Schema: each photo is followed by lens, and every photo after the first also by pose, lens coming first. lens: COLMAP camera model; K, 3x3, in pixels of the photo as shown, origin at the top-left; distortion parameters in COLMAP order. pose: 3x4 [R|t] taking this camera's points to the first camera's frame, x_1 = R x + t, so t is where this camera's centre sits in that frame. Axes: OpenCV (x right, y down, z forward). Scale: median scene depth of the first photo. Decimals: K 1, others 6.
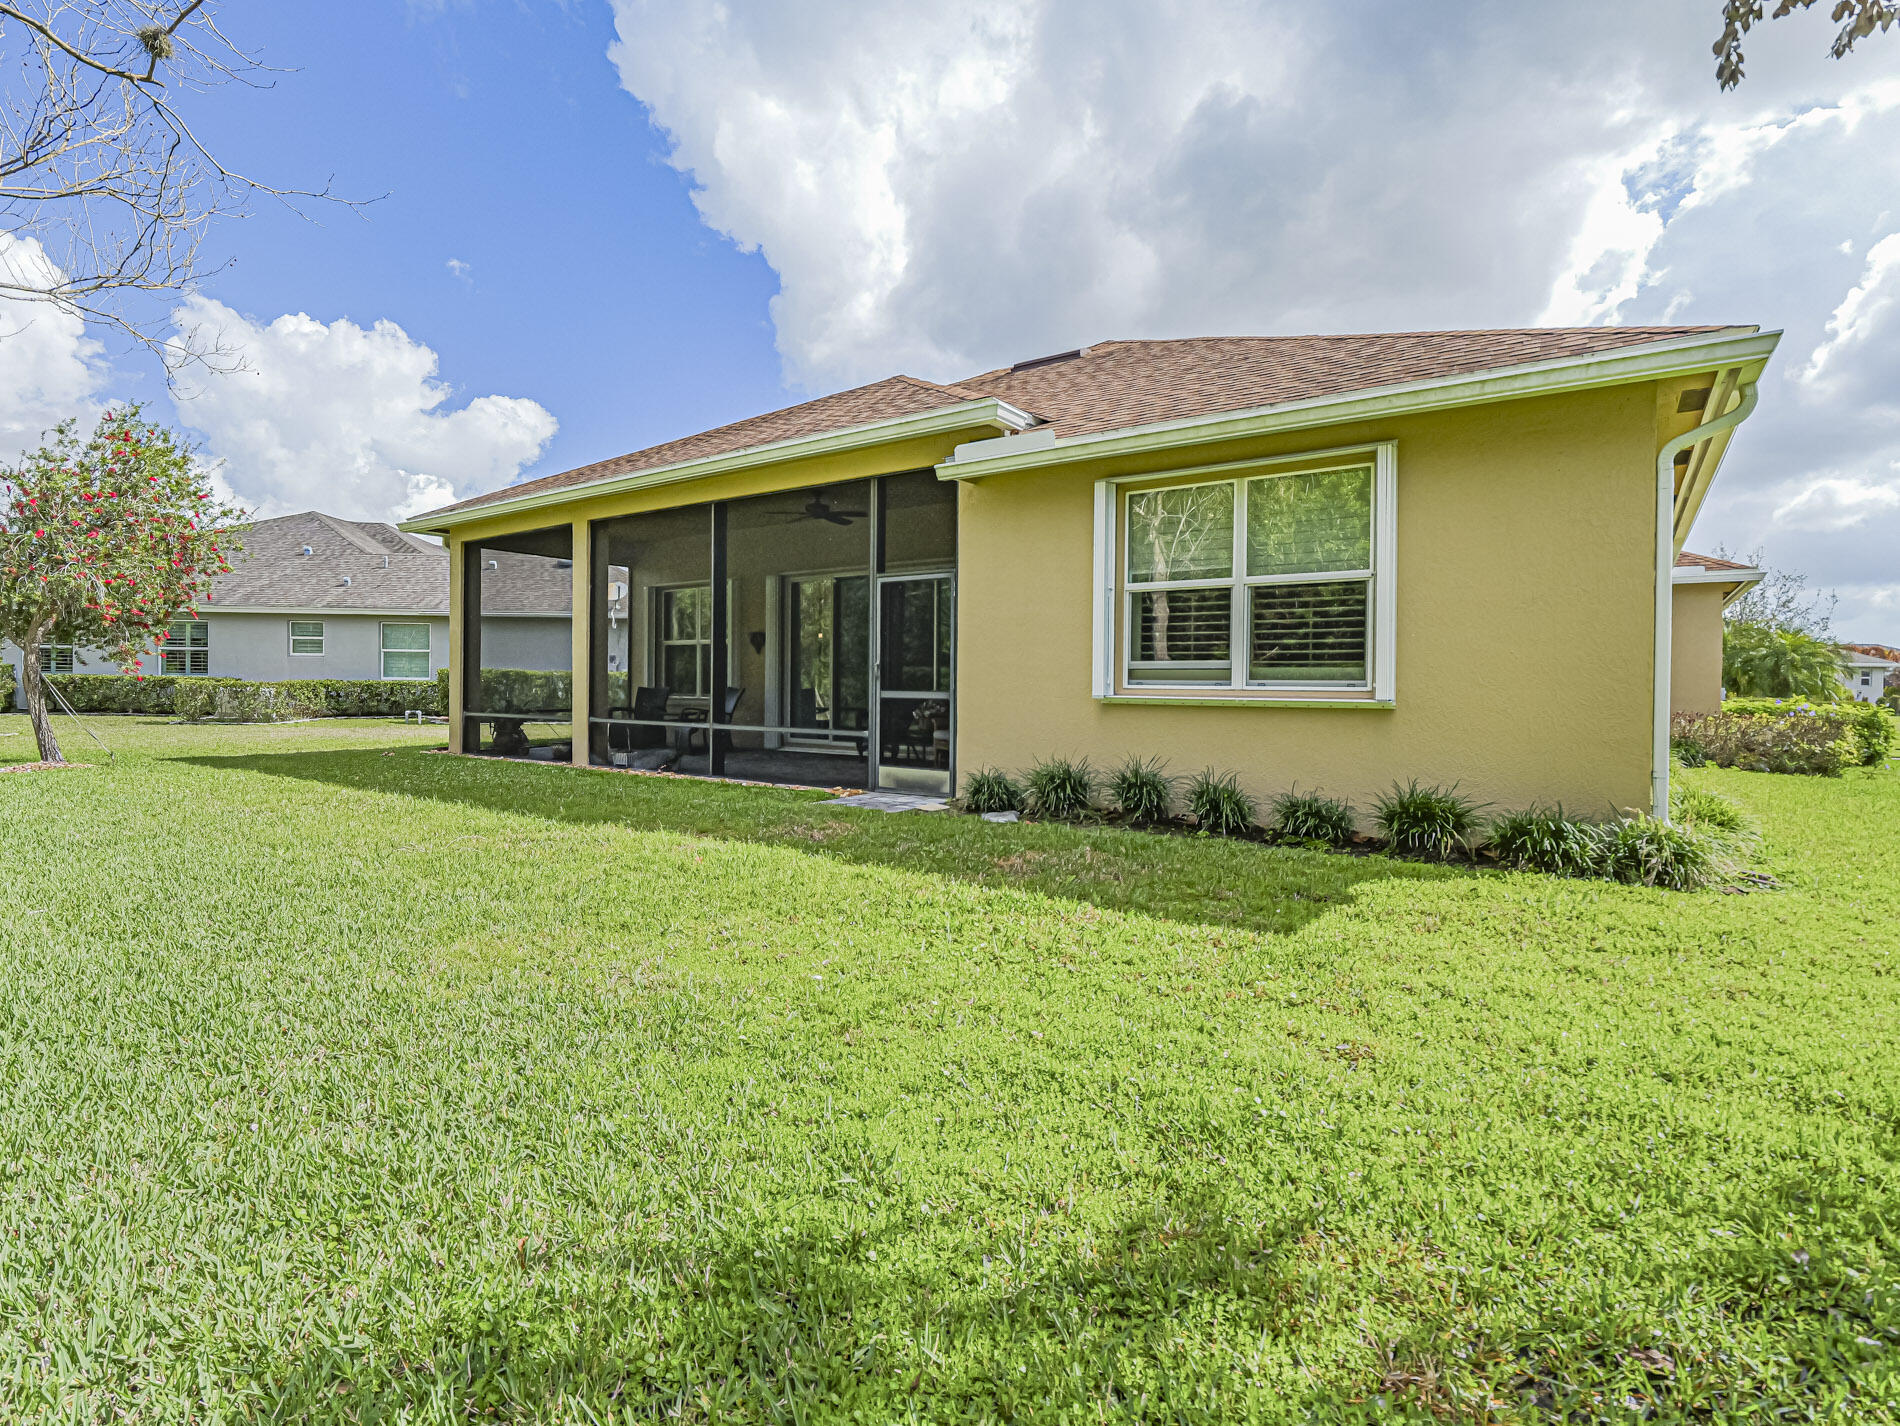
lens RADIAL K [[923.6, 0, 951.4], [0, 923.6, 704.9], [0, 0, 1]] dist [-0.011617, -0.001965]
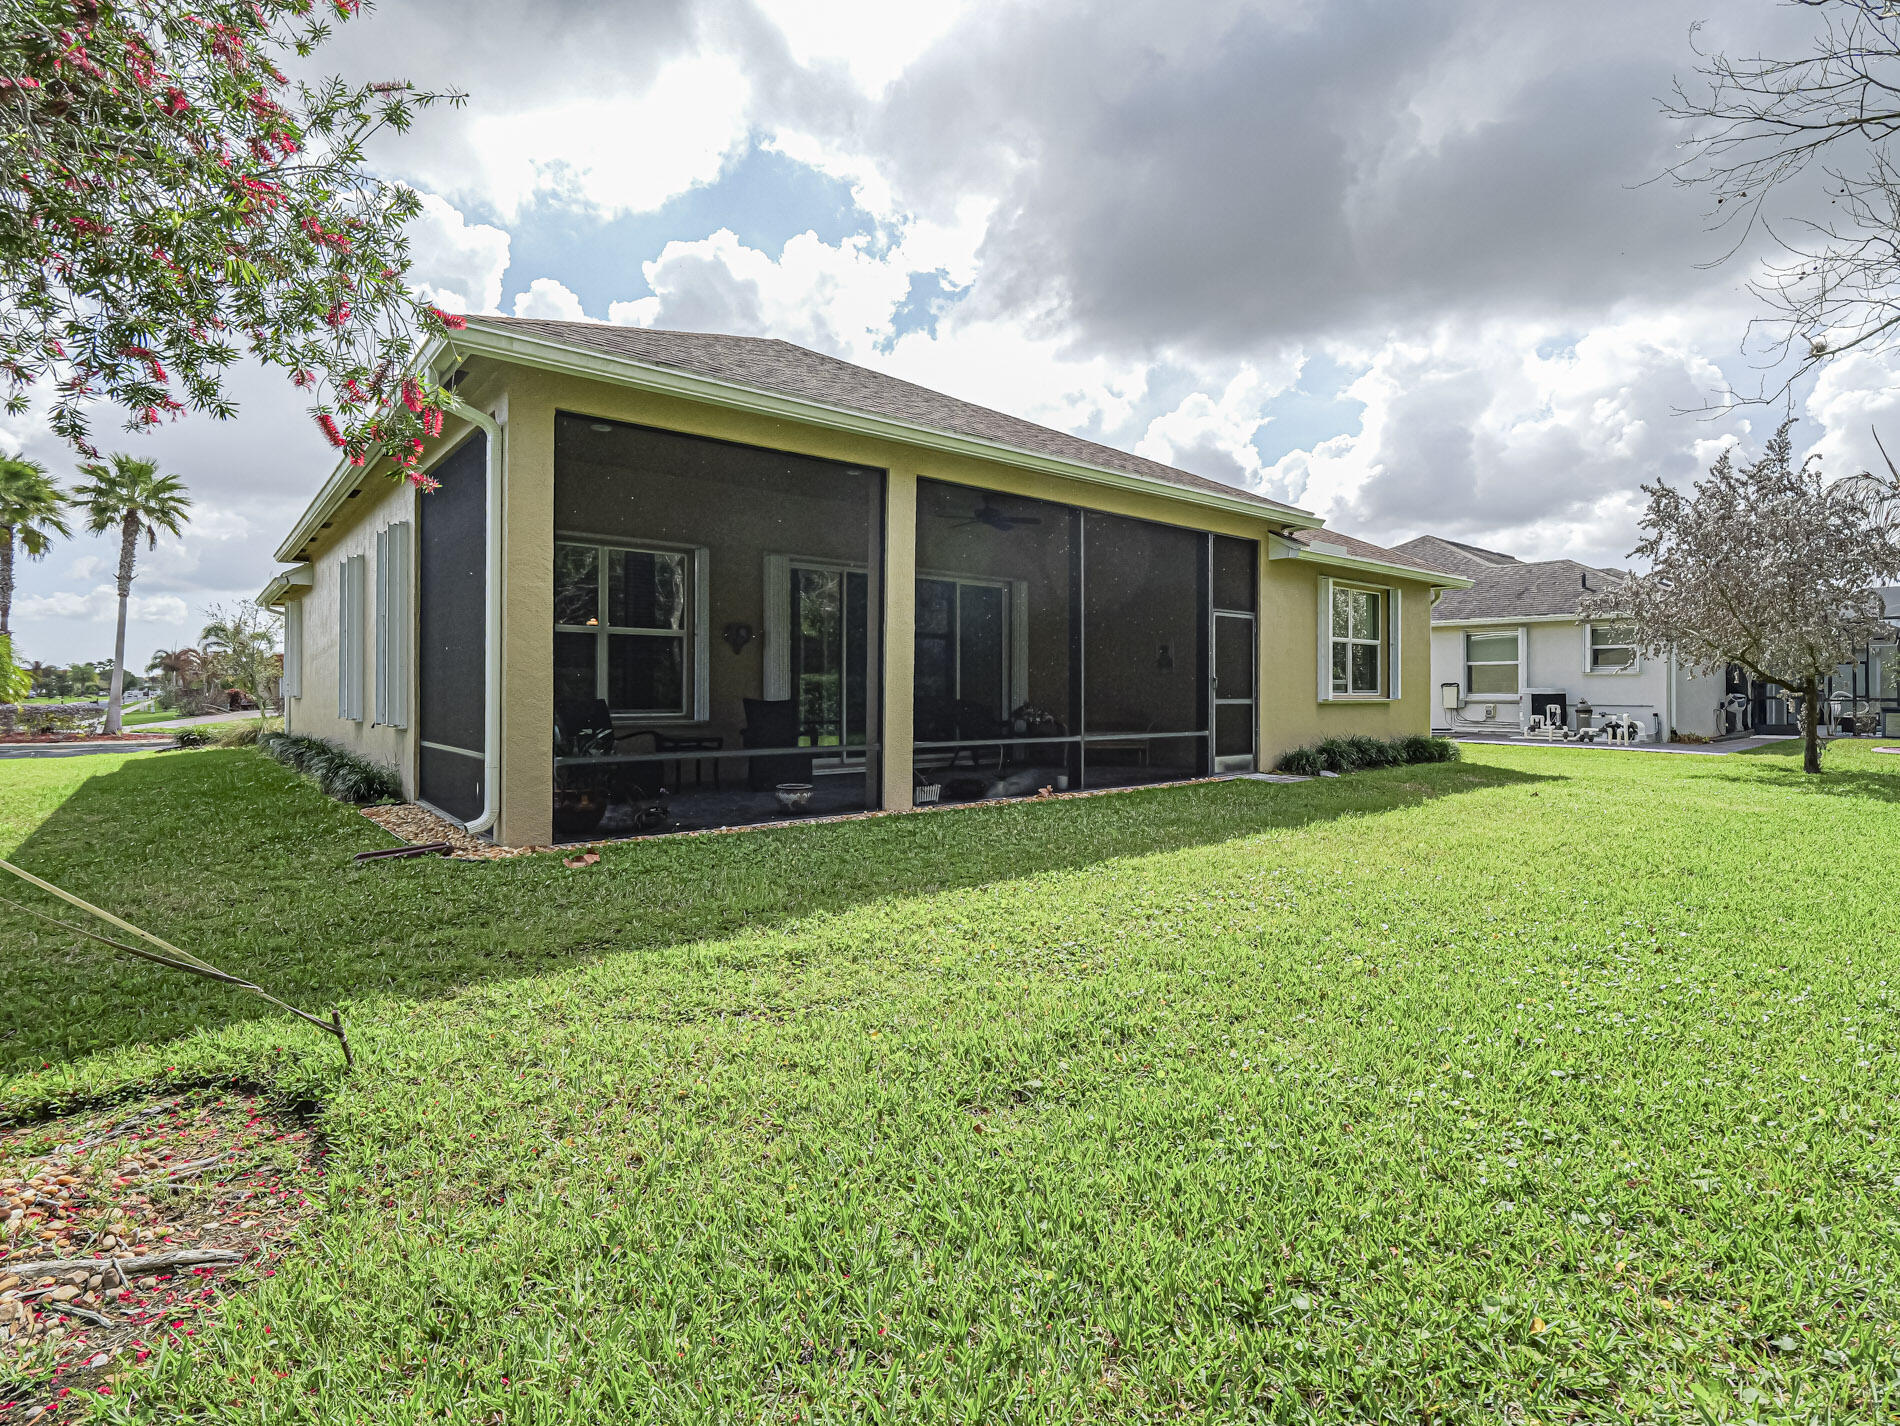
lens RADIAL K [[923.6, 0, 950.2], [0, 923.6, 698.4], [0, 0, 1]] dist [-0.011617, -0.001965]
pose [[0.244090, -0.021614, 0.969512, -1.472999], [0.020389, 0.999645, 0.017153, -0.047146], [-0.969538, 0.015580, 0.244444, 1.073367]]
